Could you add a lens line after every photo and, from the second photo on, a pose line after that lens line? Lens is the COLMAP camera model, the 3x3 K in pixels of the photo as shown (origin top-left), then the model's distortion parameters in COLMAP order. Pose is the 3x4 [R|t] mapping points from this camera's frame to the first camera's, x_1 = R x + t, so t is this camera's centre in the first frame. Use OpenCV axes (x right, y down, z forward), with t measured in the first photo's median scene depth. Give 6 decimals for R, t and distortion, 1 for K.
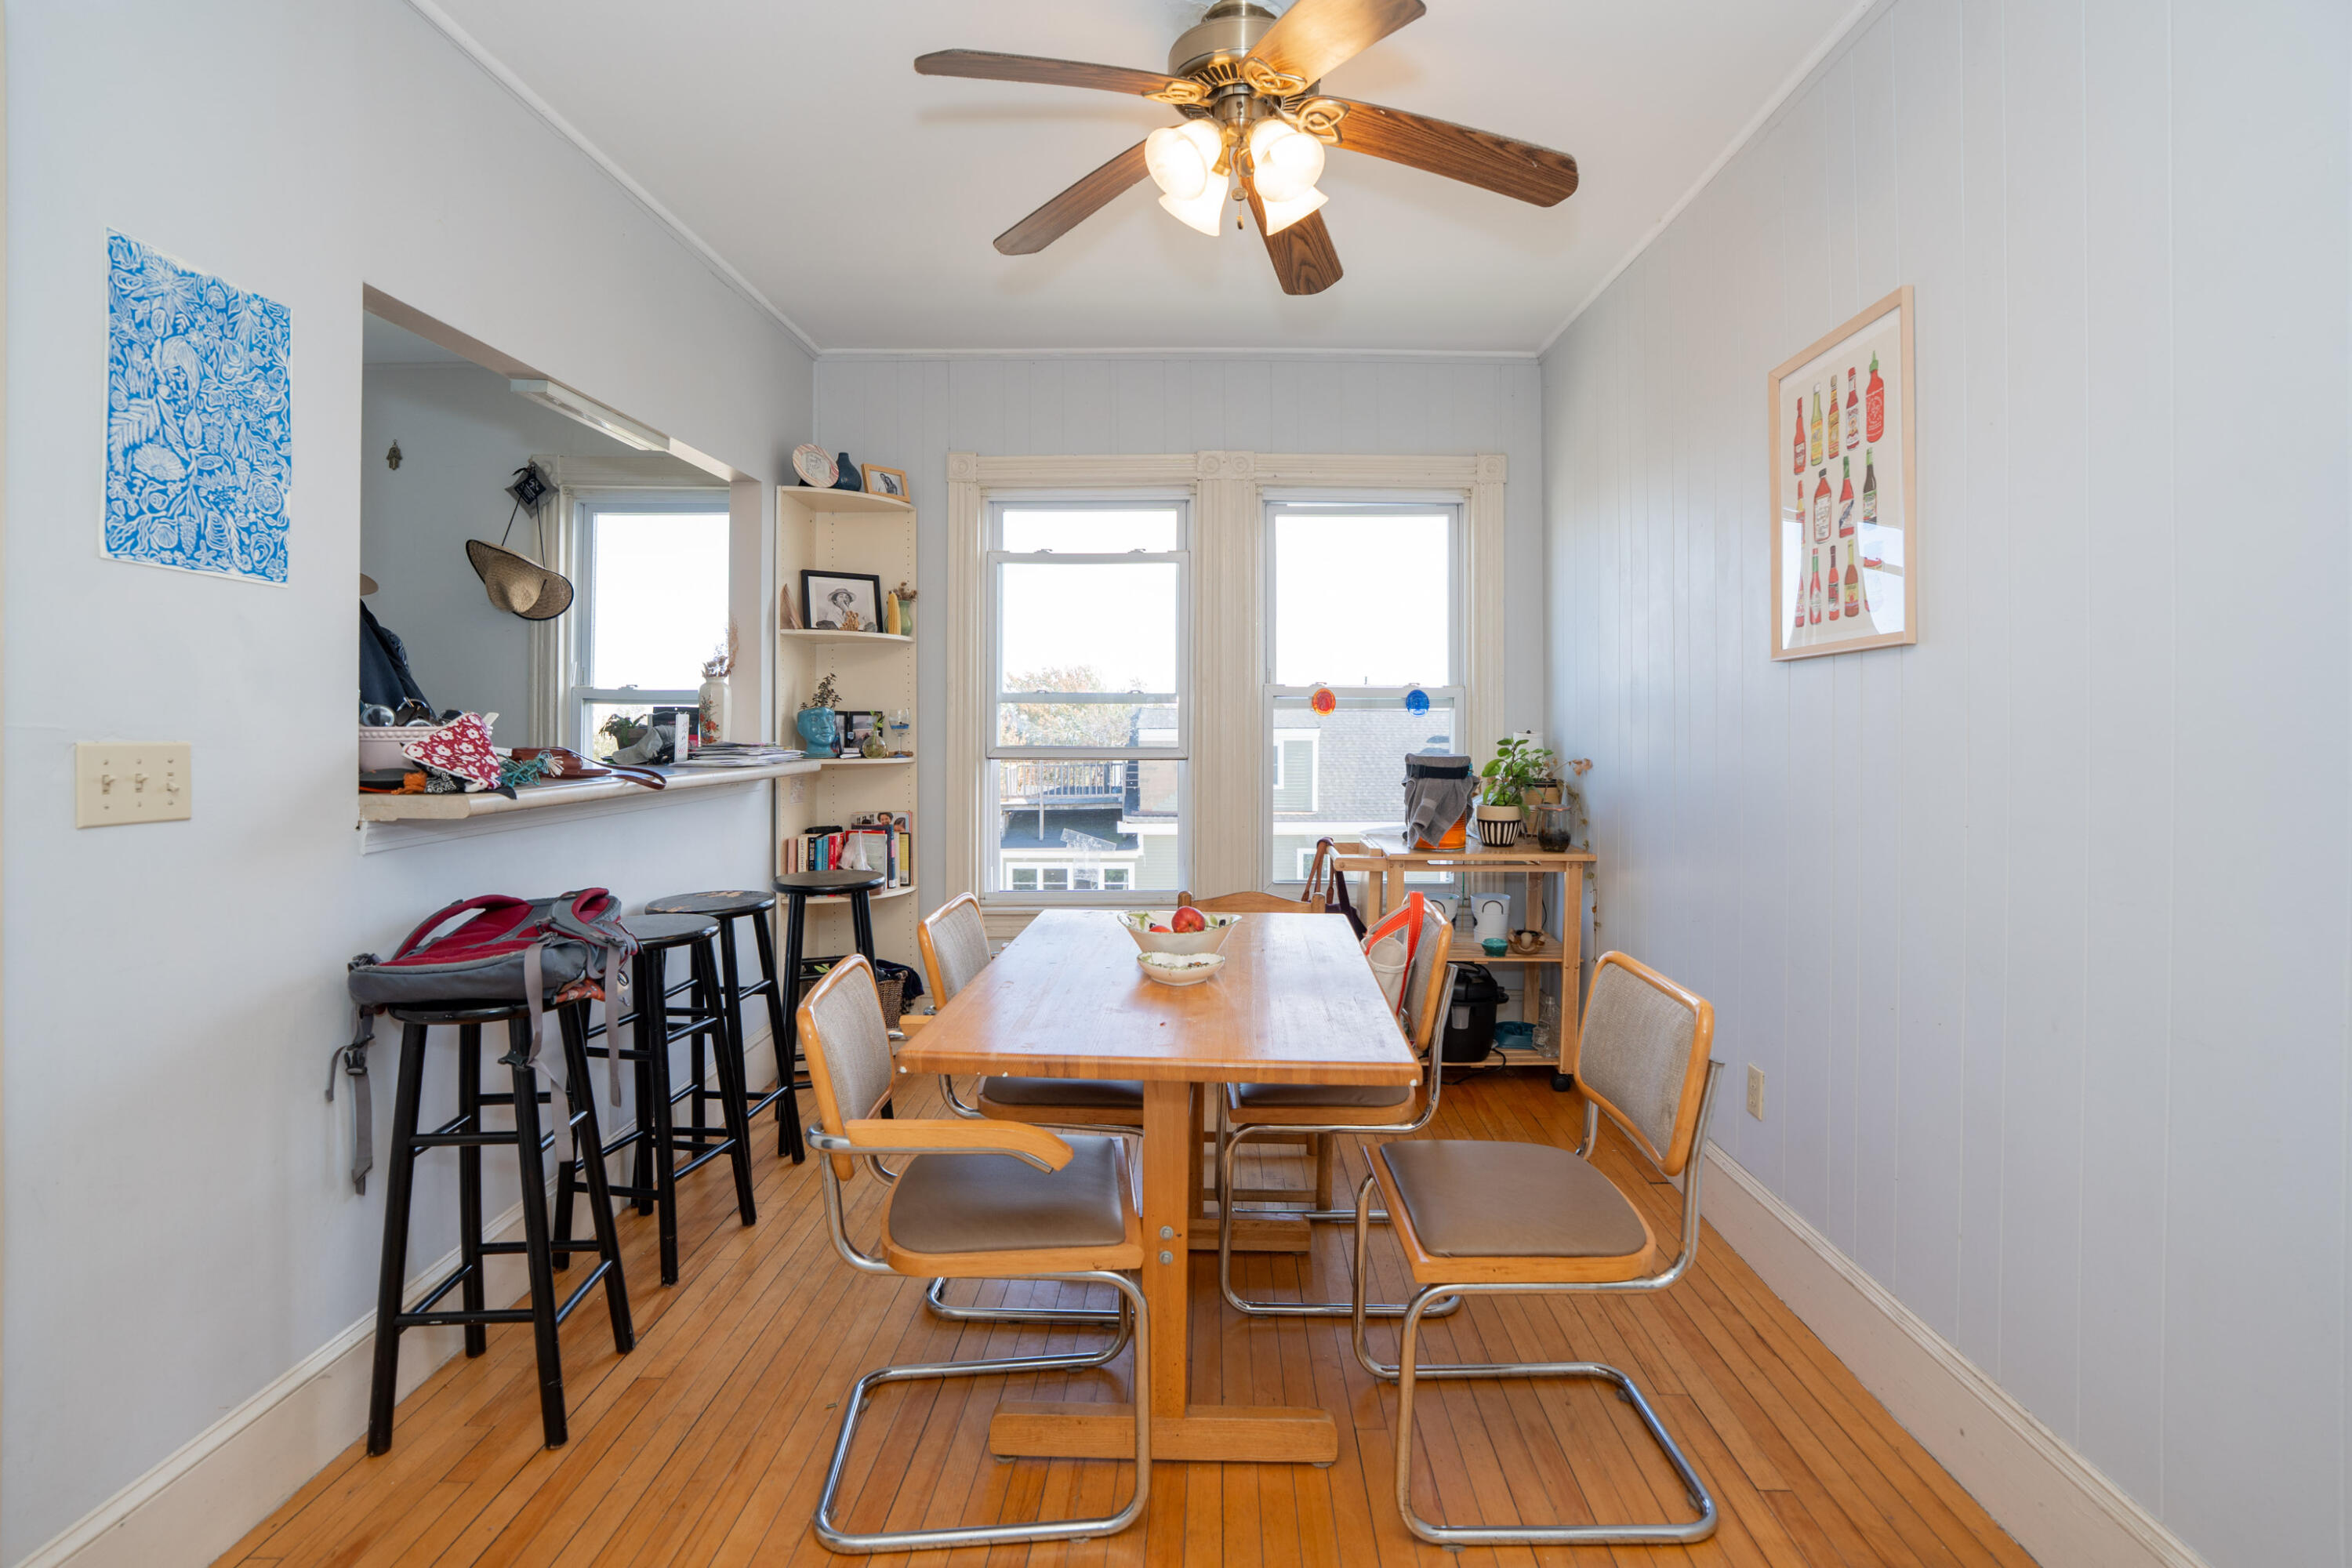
lens RADIAL K [[1140.8, 0, 1179.8], [0, 1140.8, 735.9], [0, 0, 1]] dist [-0.073914, 0.032611]
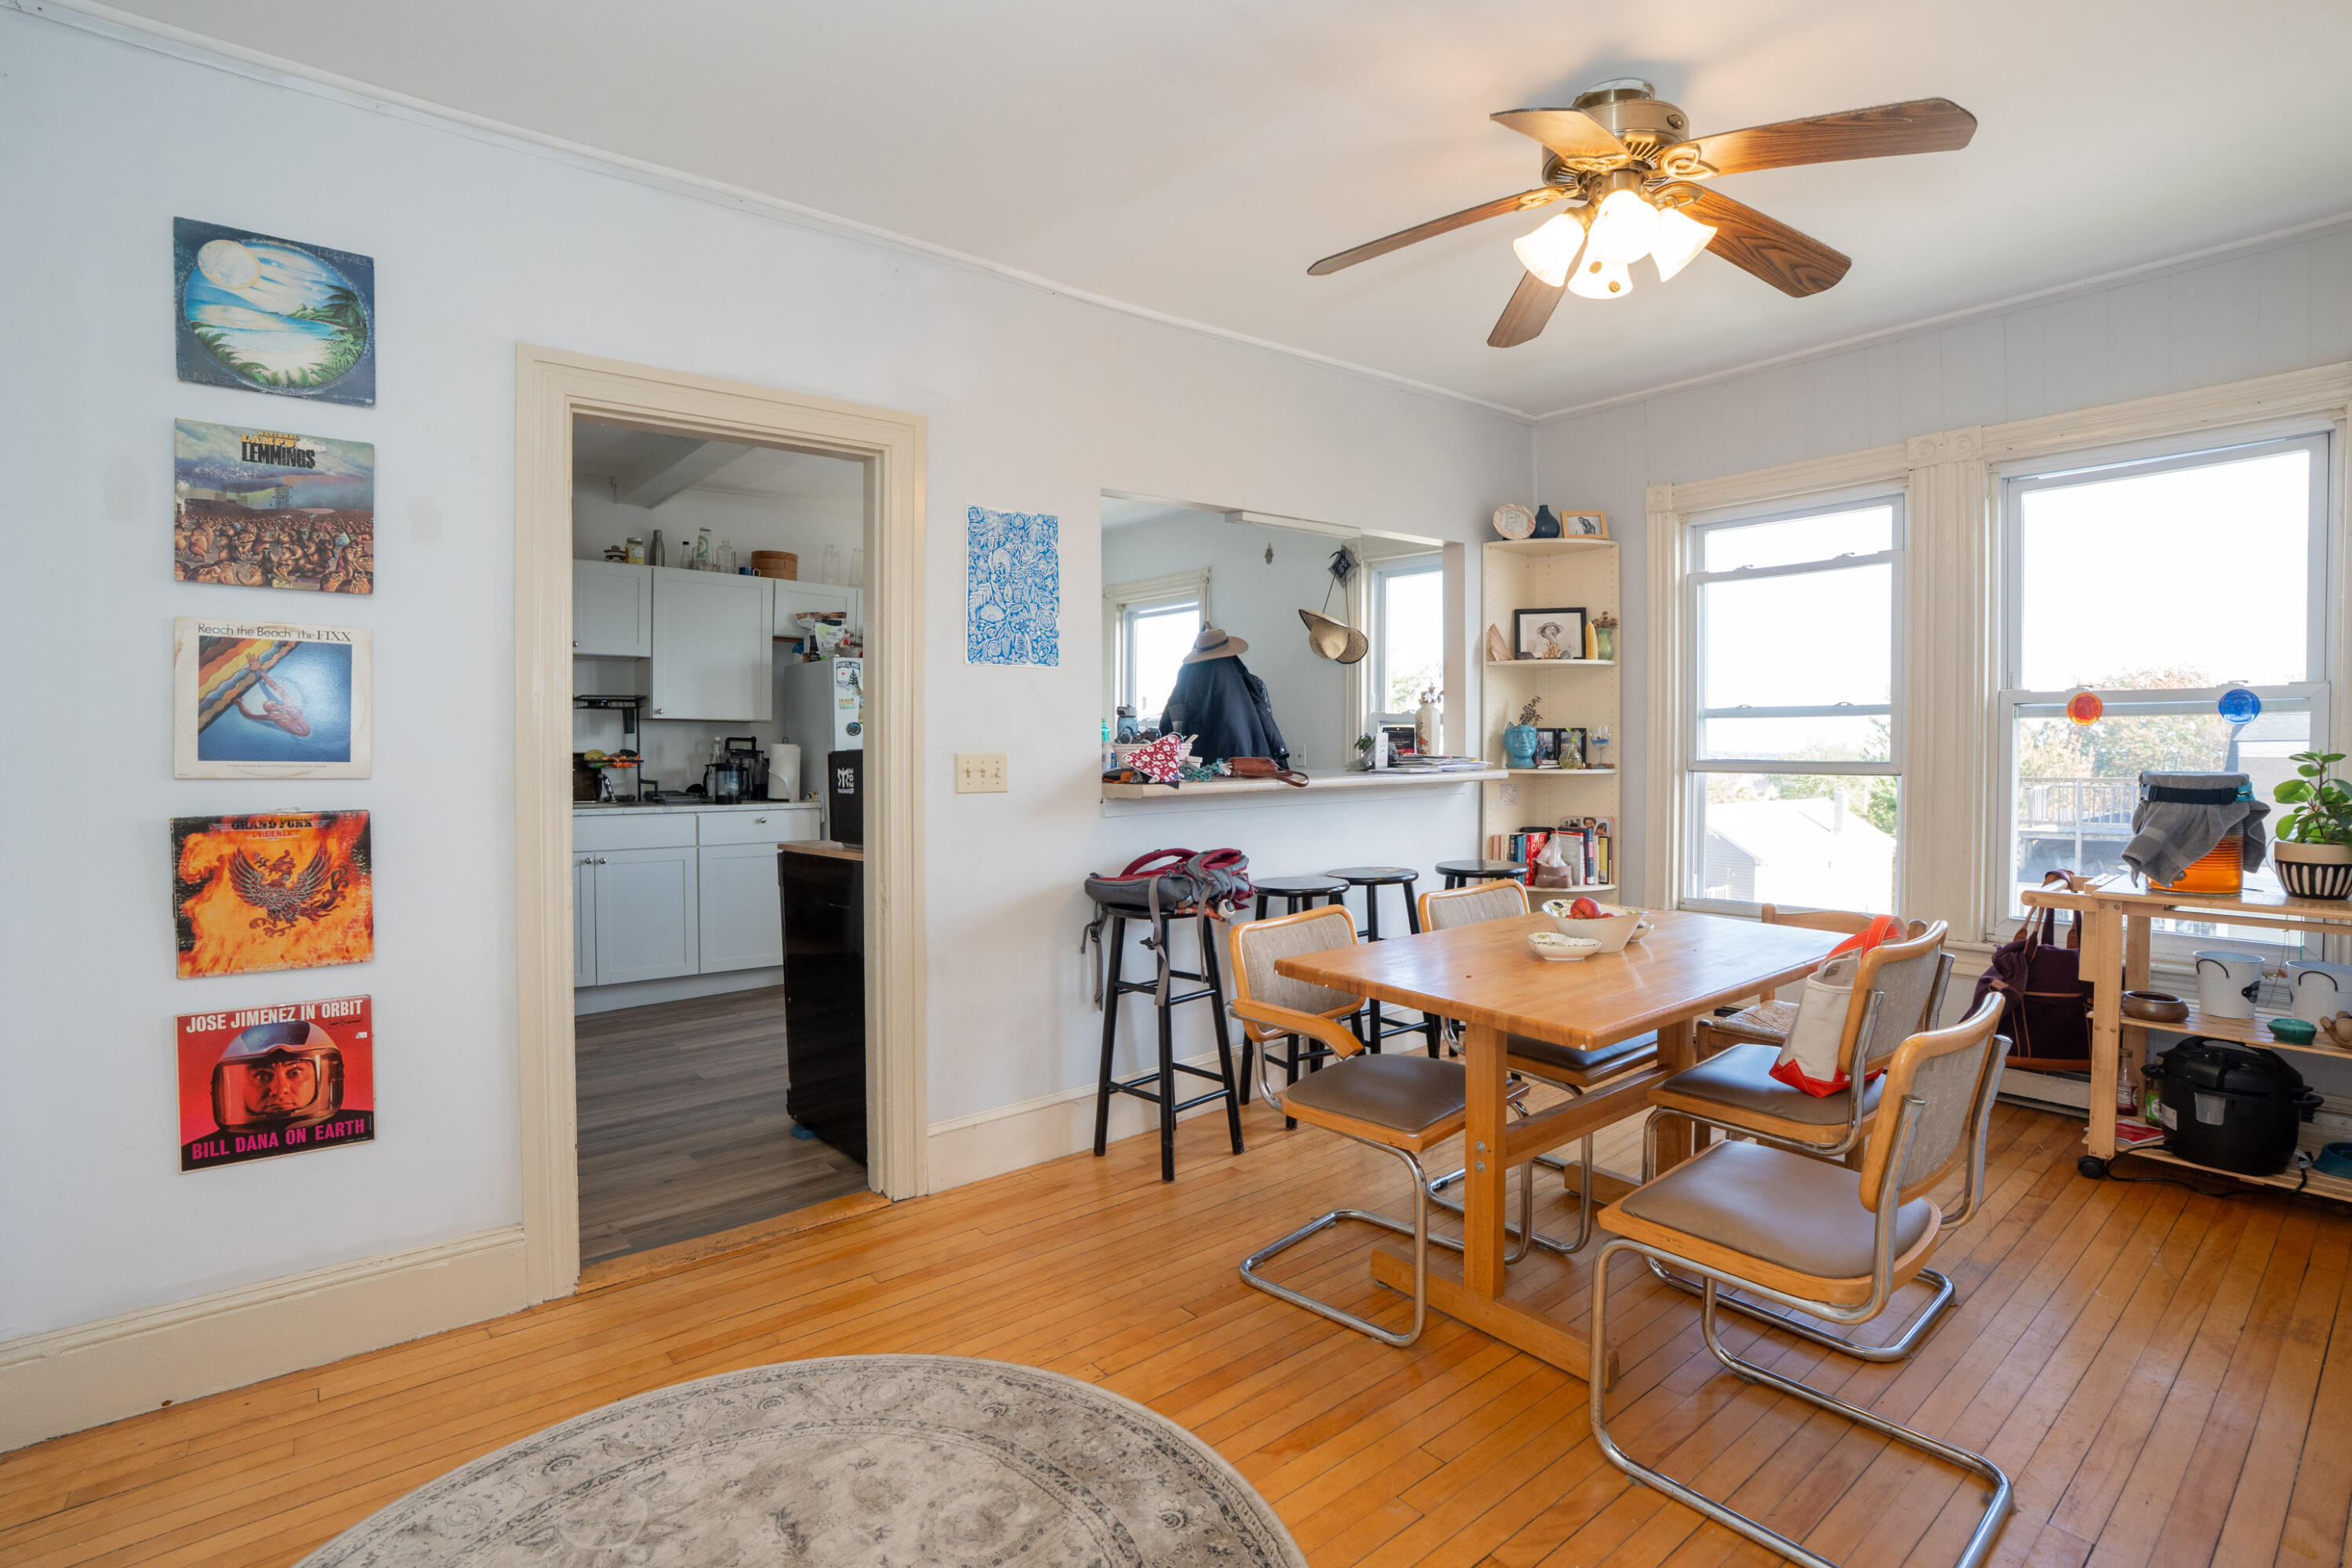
lens RADIAL K [[1089.6, 0, 1157.5], [0, 1089.6, 774.0], [0, 0, 1]] dist [-0.066975, 0.026716]
pose [[0.637093, 0.015655, -0.770628, 0.338967], [0.000950, 0.999777, 0.021095, 0.001367], [0.770786, -0.014172, 0.636936, -0.015979]]
